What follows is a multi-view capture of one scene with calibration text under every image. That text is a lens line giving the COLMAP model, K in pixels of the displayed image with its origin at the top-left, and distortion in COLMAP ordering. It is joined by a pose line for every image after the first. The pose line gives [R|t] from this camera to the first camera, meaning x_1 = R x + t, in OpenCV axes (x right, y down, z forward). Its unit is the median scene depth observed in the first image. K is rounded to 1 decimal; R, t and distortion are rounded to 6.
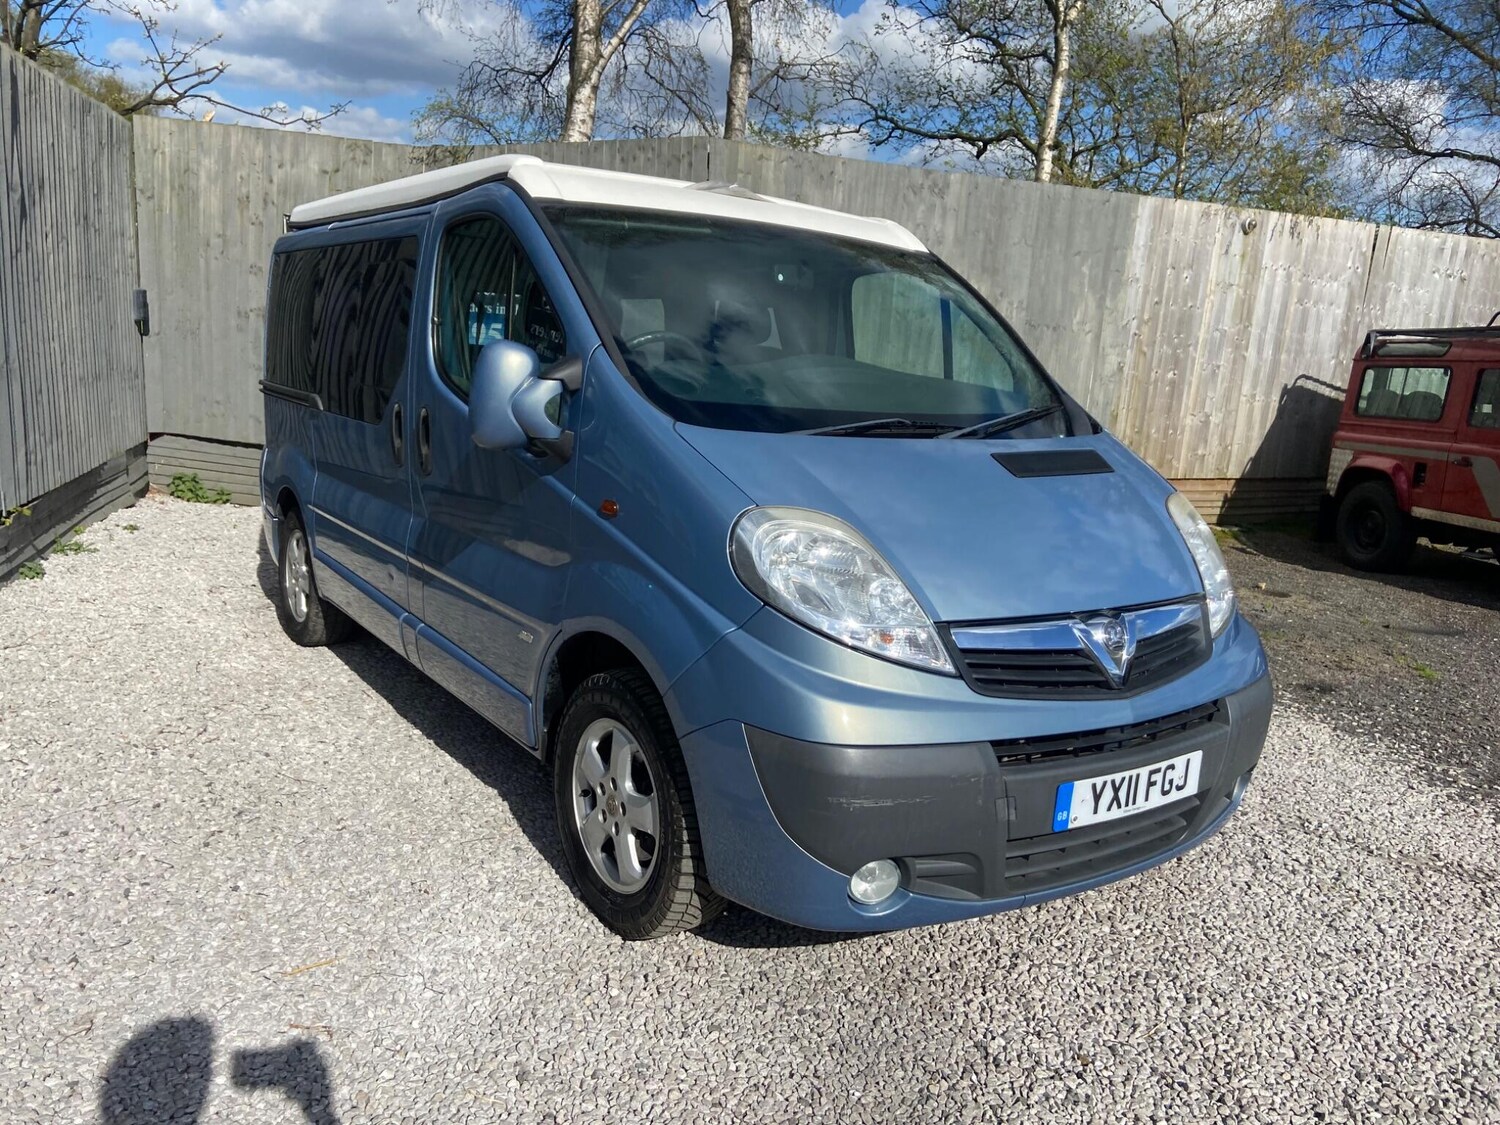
lens RADIAL K [[1123.0, 0, 730.6], [0, 1123.0, 565.5], [0, 0, 1]] dist [0.126467, -0.158052]
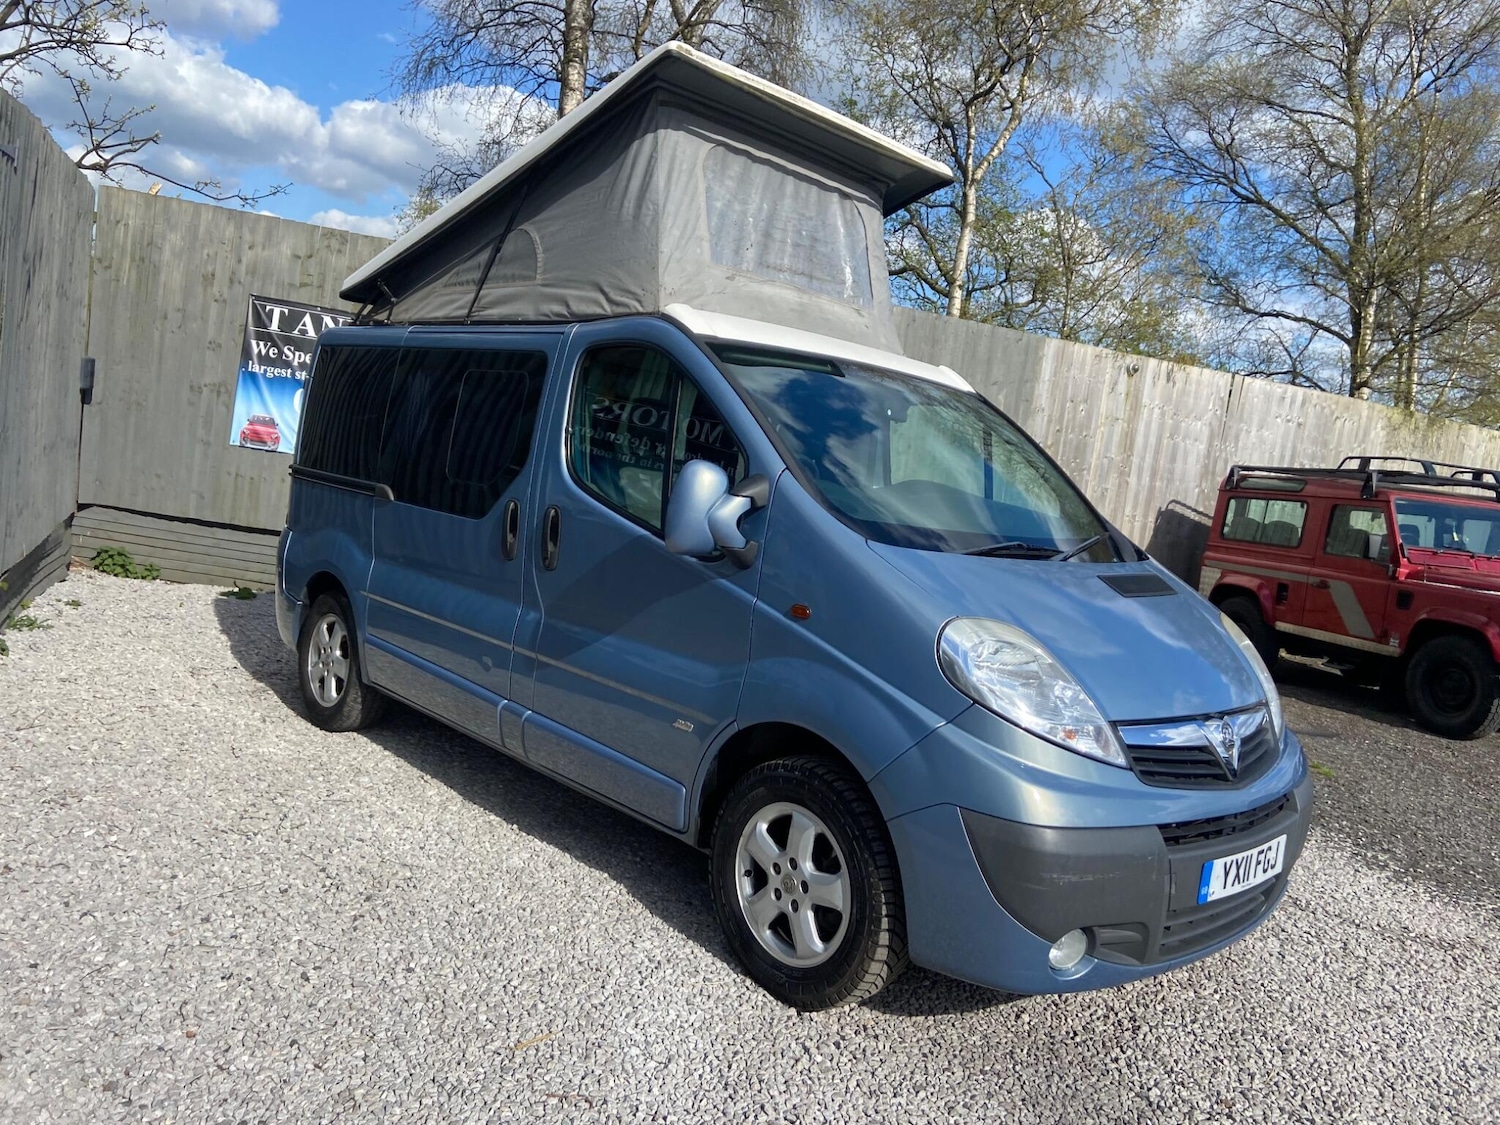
lens RADIAL K [[1123.0, 0, 758.5], [0, 1123.0, 536.2], [0, 0, 1]] dist [0.126467, -0.158052]
pose [[0.985481, 0.043319, 0.164169, -0.257879], [-0.026158, 0.994098, -0.105289, -0.005156], [-0.167761, 0.099466, 0.980797, -0.085243]]
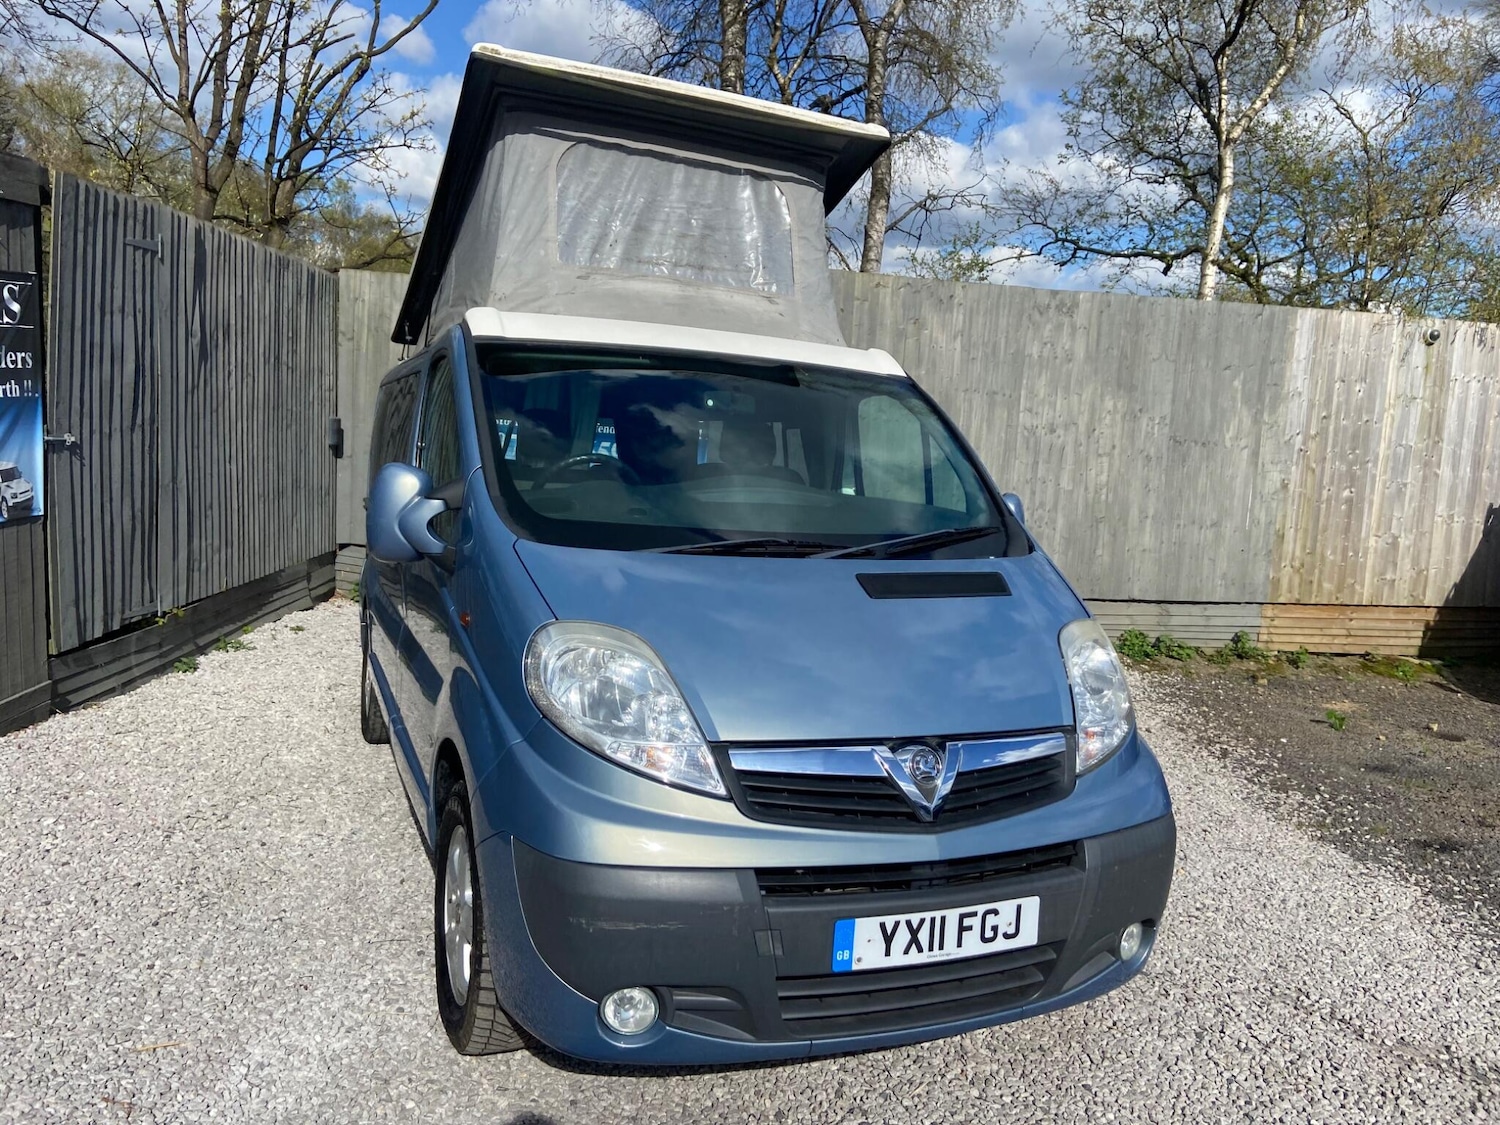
lens RADIAL K [[1123.0, 0, 756.2], [0, 1123.0, 537.7], [0, 0, 1]] dist [0.126467, -0.158052]
pose [[0.979992, 0.009947, -0.198786, 0.279692], [-0.034391, 0.992191, -0.119895, -0.006871], [0.196042, 0.124333, 0.972681, 0.010461]]
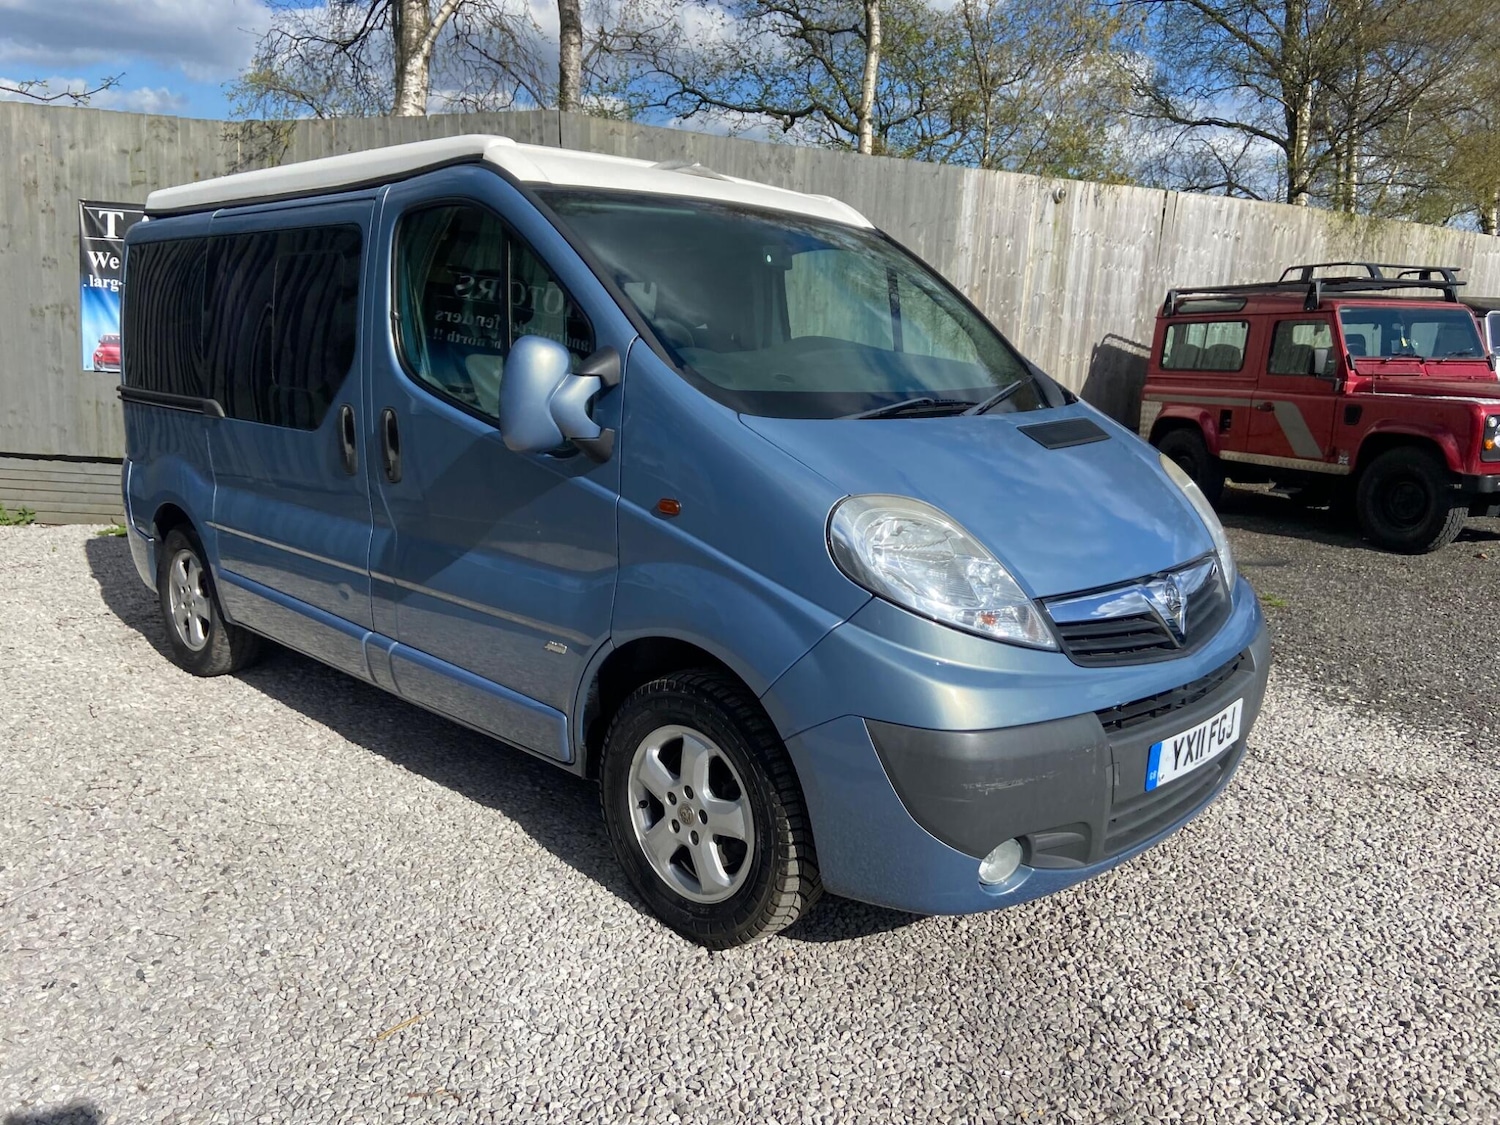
lens RADIAL K [[1123.0, 0, 731.5], [0, 1123.0, 558.5], [0, 0, 1]] dist [0.126467, -0.158052]
pose [[0.980286, -0.076328, 0.182243, -0.176803], [0.073391, 0.997042, 0.022813, -0.019216], [-0.183446, -0.008988, 0.982989, 0.036880]]
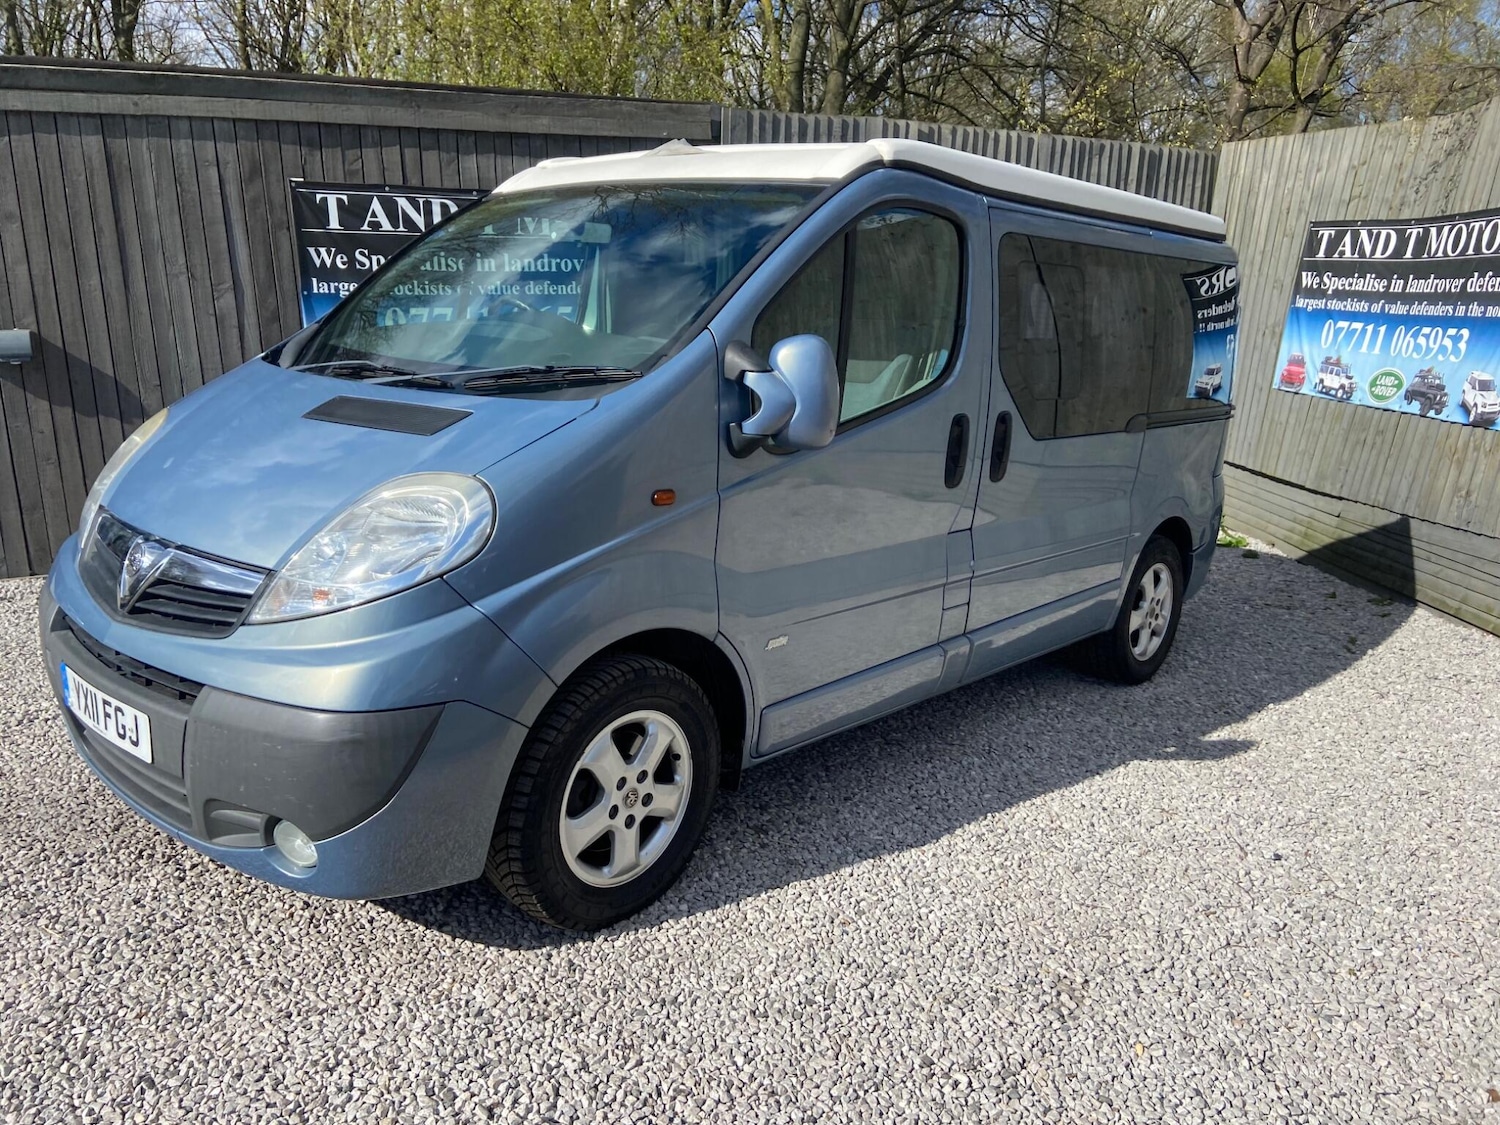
lens RADIAL K [[1123.0, 0, 735.1], [0, 1123.0, 563.7], [0, 0, 1]] dist [0.126467, -0.158052]
pose [[0.233092, 0.162322, -0.958812, 1.032375], [-0.210750, 0.970970, 0.113146, -0.115312], [0.949343, 0.175696, 0.260535, 0.897408]]
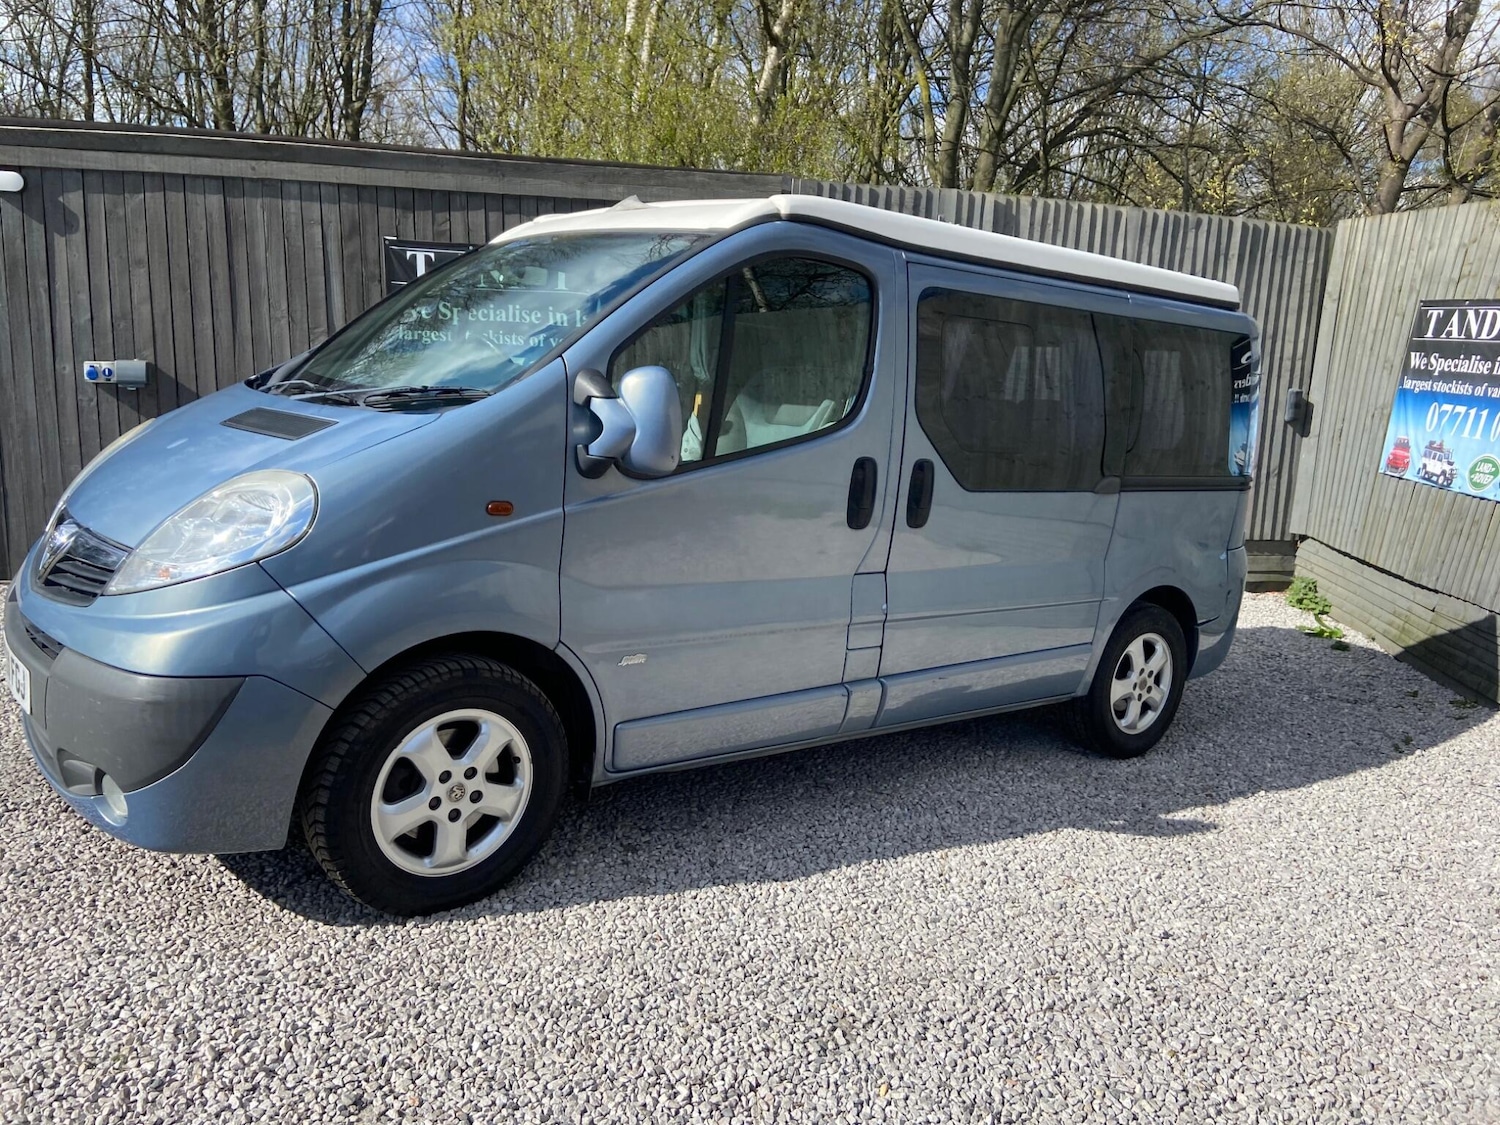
lens RADIAL K [[1123.0, 0, 735.2], [0, 1123.0, 539.7], [0, 0, 1]] dist [0.126467, -0.158052]
pose [[0.066740, 0.092120, -0.993509, 1.107378], [-0.259643, 0.963028, 0.071852, -0.142249], [0.963396, 0.253162, 0.088191, 1.127578]]
